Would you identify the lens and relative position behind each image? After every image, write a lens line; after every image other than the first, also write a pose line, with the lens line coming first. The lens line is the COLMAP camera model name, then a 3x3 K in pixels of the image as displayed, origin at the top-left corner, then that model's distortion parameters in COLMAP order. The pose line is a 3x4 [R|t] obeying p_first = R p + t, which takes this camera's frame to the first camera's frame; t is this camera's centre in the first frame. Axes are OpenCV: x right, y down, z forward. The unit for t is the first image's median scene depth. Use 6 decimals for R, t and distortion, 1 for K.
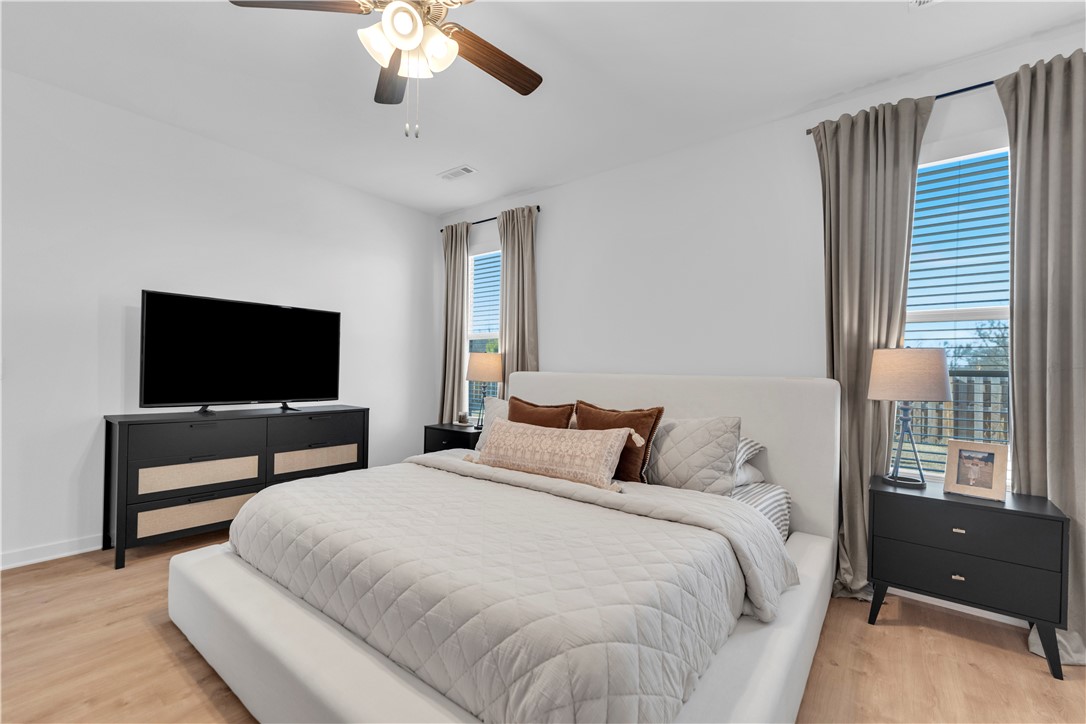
lens RADIAL K [[455.2, 0, 541.9], [0, 455.2, 379.3], [0, 0, 1]] dist [0.000290, 0.000158]
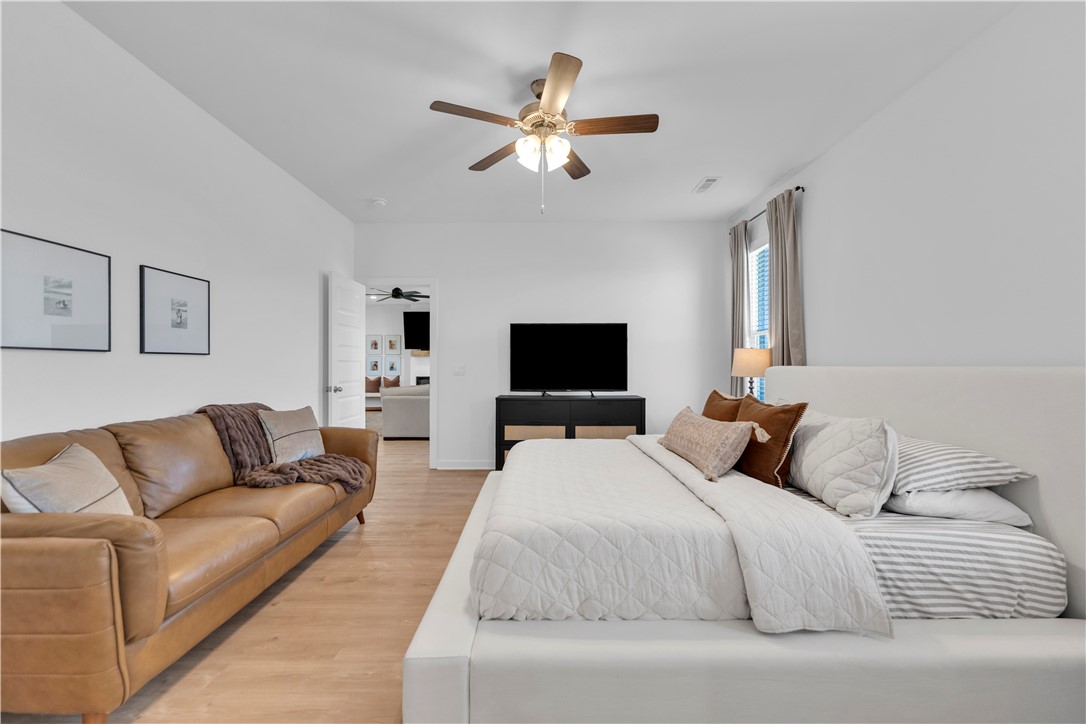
lens RADIAL K [[439.7, 0, 539.6], [0, 439.7, 374.4], [0, 0, 1]] dist [0.001283, 0.000342]
pose [[0.616933, -0.005134, -0.786999, 0.452648], [-0.000344, 0.999977, -0.006793, 0.008377], [0.787016, 0.004462, 0.616917, 0.044984]]
